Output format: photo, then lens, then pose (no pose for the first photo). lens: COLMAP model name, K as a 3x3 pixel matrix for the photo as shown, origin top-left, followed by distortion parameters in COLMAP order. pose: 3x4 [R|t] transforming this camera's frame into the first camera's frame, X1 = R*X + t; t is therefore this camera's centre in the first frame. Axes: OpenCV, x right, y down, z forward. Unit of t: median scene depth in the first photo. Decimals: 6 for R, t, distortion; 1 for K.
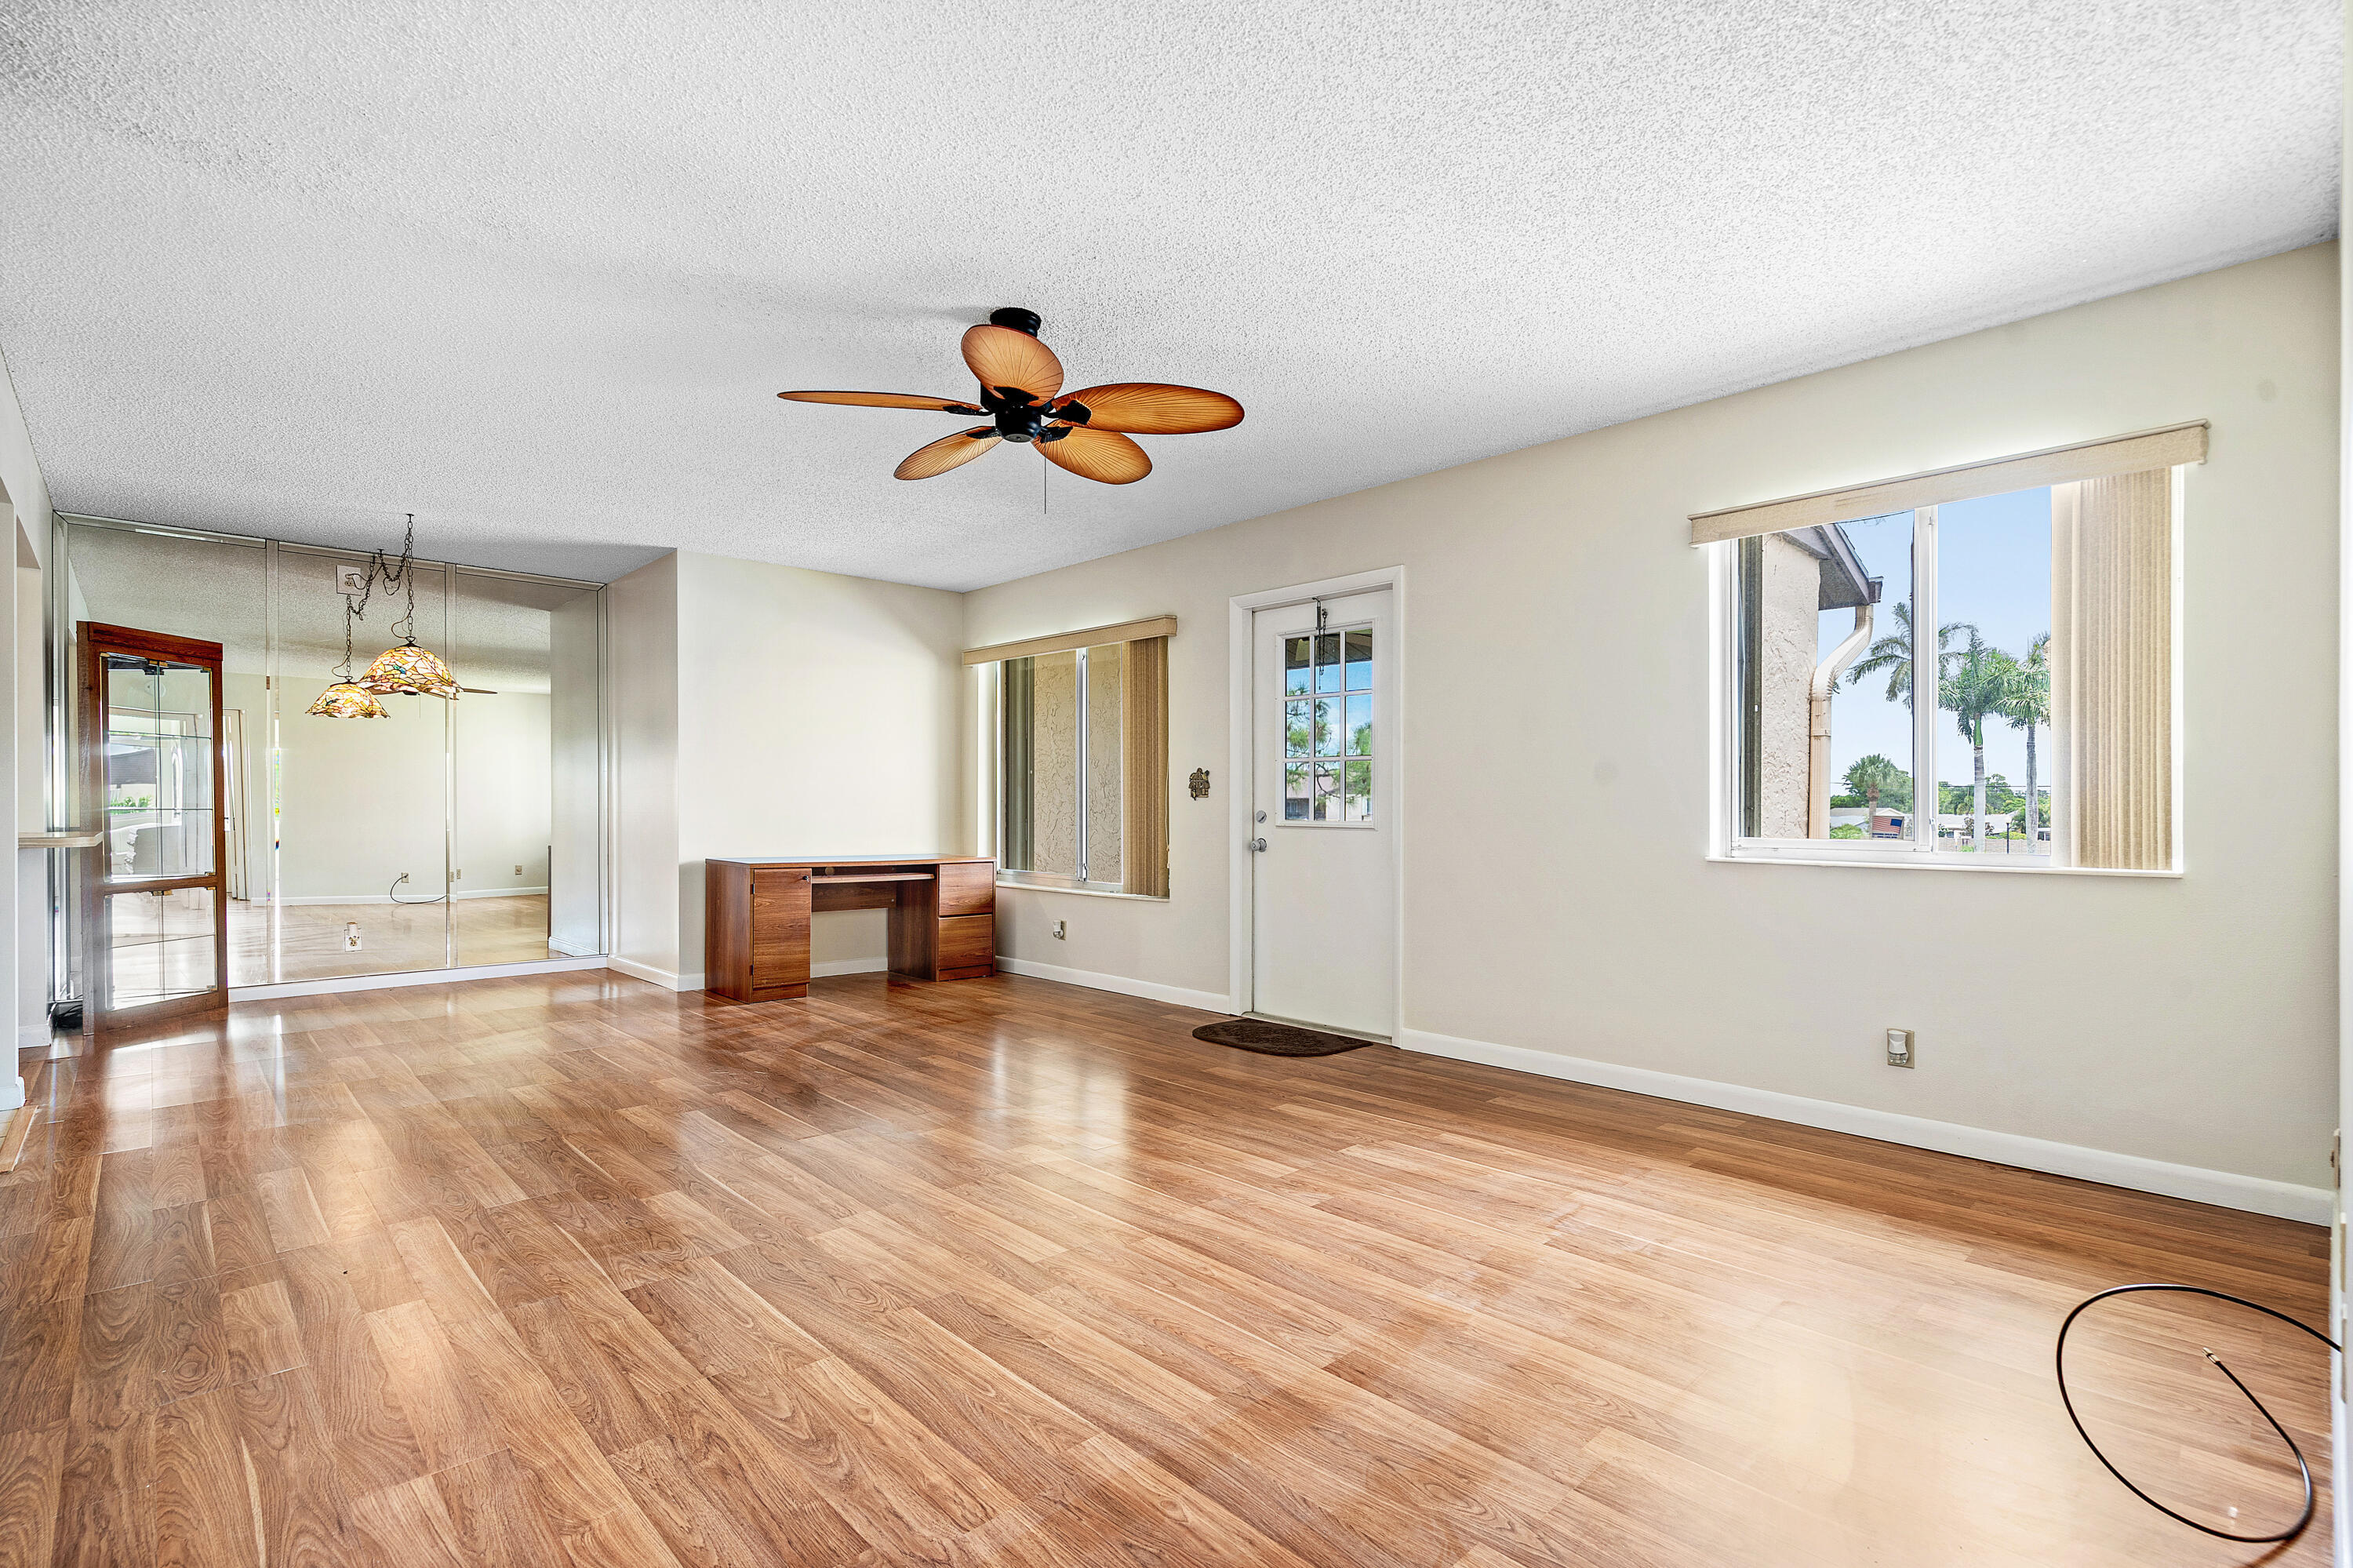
lens RADIAL K [[1083.4, 0, 1187.1], [0, 1083.4, 820.5], [0, 0, 1]] dist [-0.004063, 0.001131]
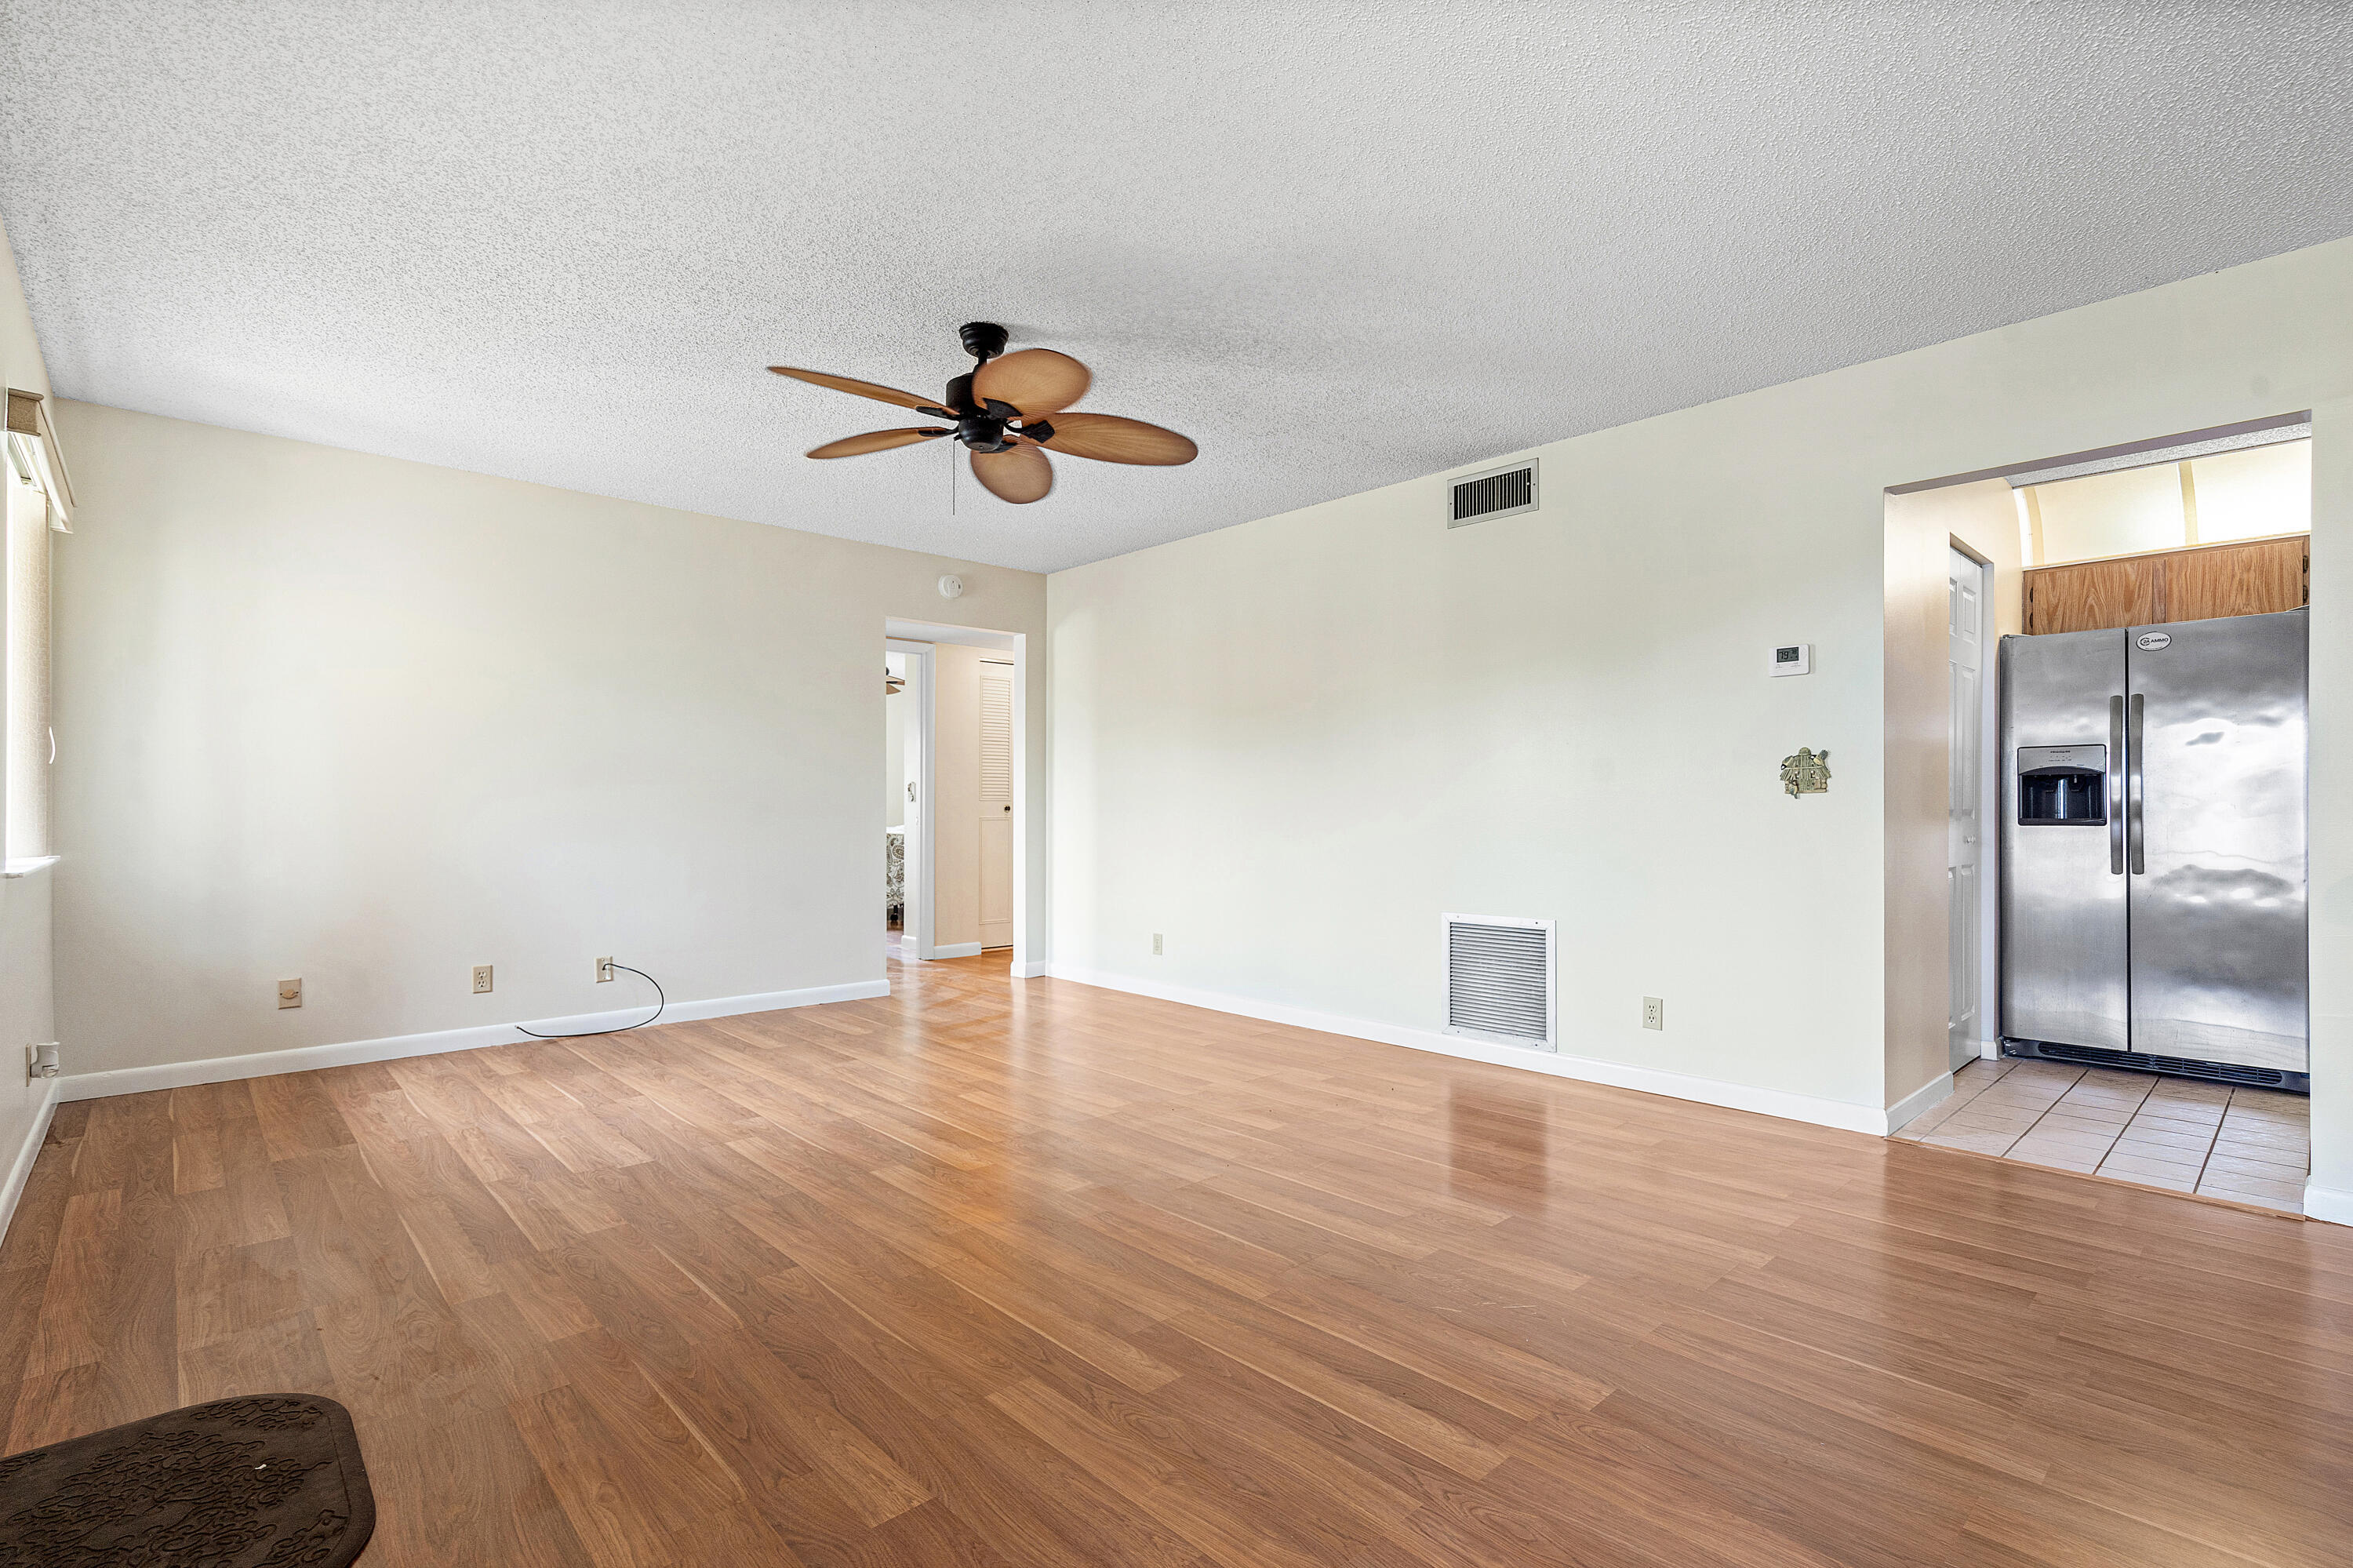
lens RADIAL K [[1083.4, 0, 1200.2], [0, 1083.4, 826.0], [0, 0, 1]] dist [-0.004063, 0.001131]
pose [[-0.999966, -0.007725, -0.002876, -0.286449], [-0.007797, 0.999631, 0.026030, -0.019432], [0.002674, 0.026051, -0.999657, 1.621628]]
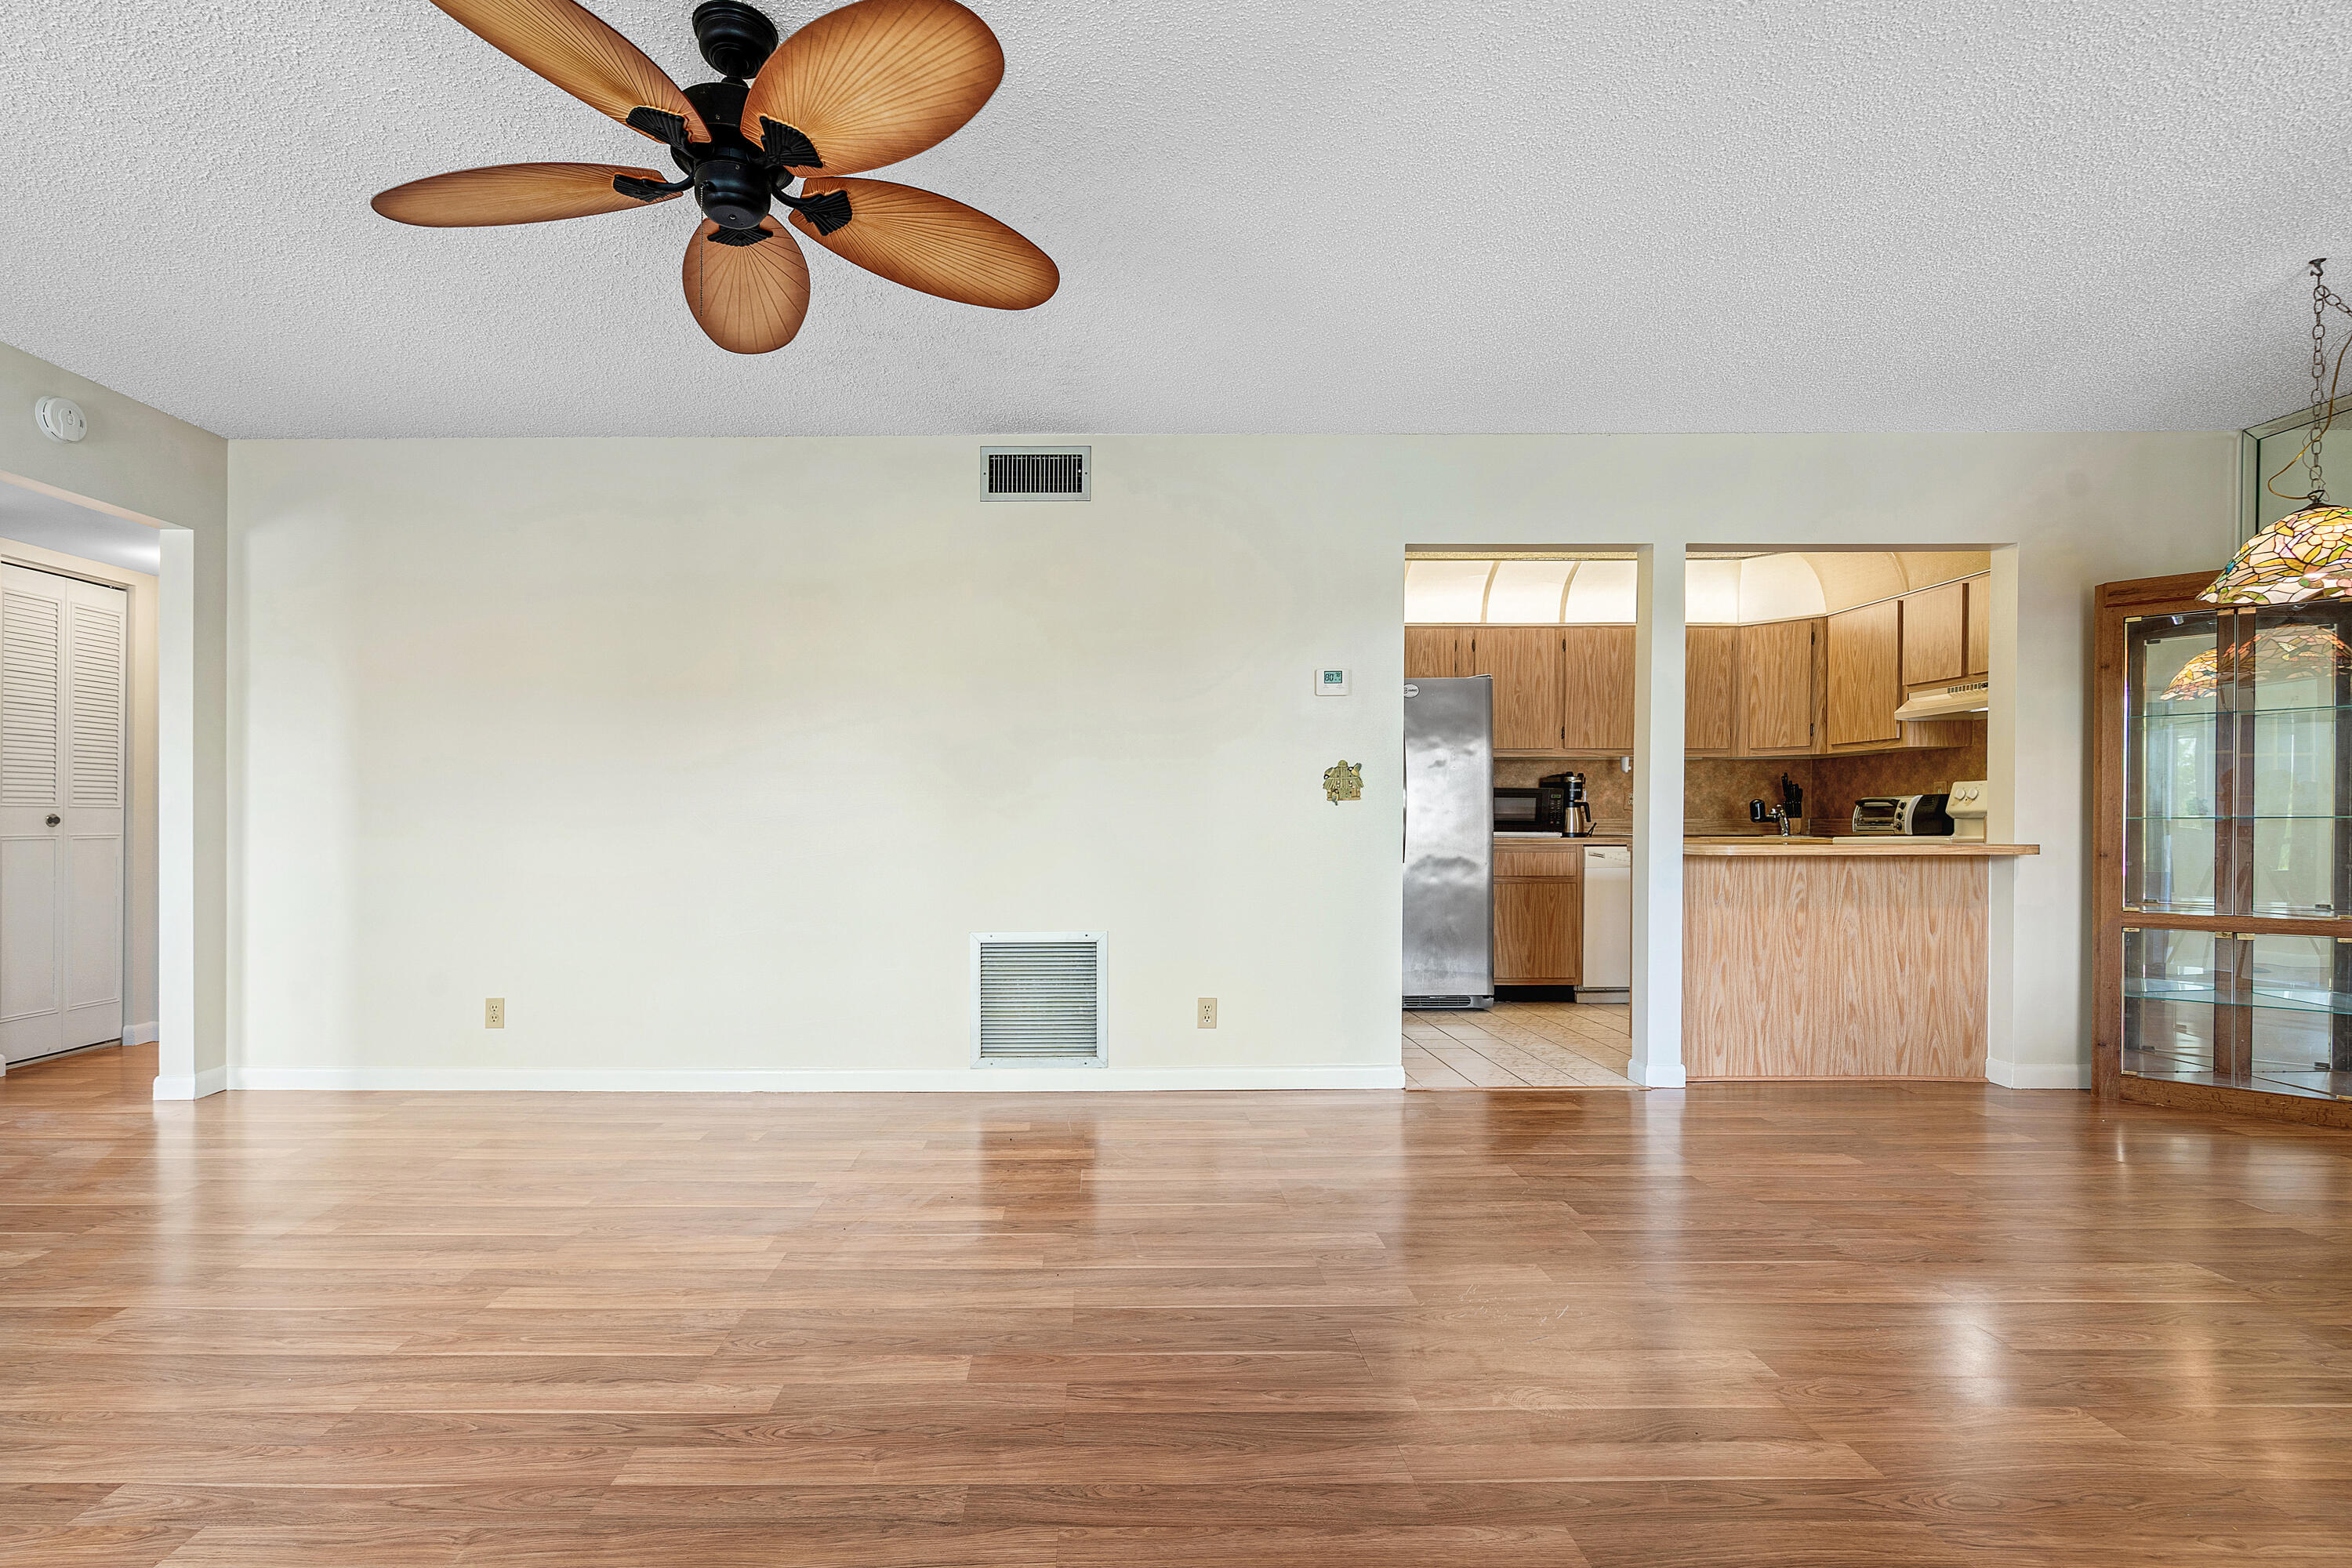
lens RADIAL K [[1082.9, 0, 1117.4], [0, 1082.9, 858.2], [0, 0, 1]] dist [-0.004063, 0.001131]
pose [[-0.695549, 0.021563, -0.718155, 0.102637], [-0.007076, 0.999296, 0.036857, -0.008452], [0.718444, 0.030717, -0.694906, 1.275498]]
